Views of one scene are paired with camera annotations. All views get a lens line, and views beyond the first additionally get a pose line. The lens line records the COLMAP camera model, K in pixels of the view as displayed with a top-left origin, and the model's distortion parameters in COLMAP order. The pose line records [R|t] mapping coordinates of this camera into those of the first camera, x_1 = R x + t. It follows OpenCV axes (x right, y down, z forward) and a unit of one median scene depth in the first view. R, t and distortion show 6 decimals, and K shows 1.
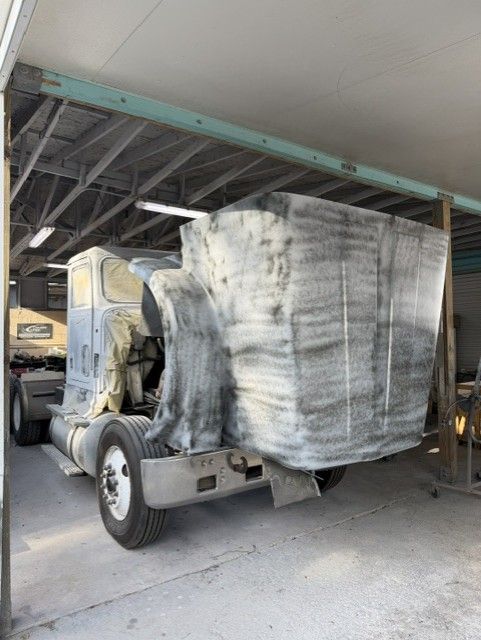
lens RADIAL K [[443.5, 0, 240.4], [0, 443.5, 319.3], [0, 0, 1]] dist [0.077388, -0.105466]
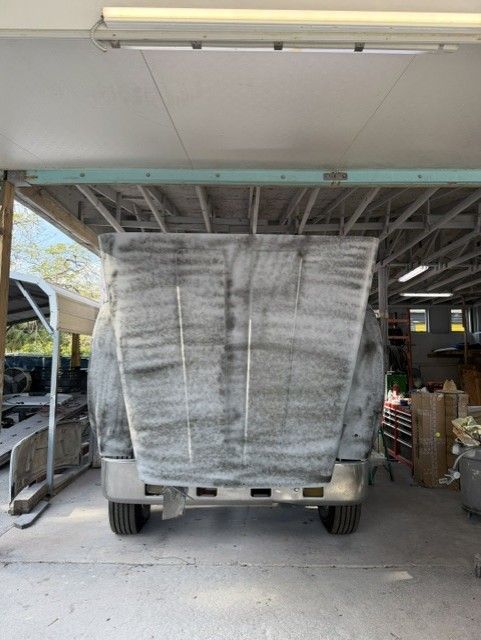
lens RADIAL K [[423.8, 0, 240.5], [0, 423.8, 320.0], [0, 0, 1]] dist [0.095463, -0.133510]
pose [[0.828258, -0.039553, -0.558949, 0.882120], [0.007051, 0.998162, -0.060184, 0.009450], [0.560302, 0.045907, 0.827015, 0.249933]]
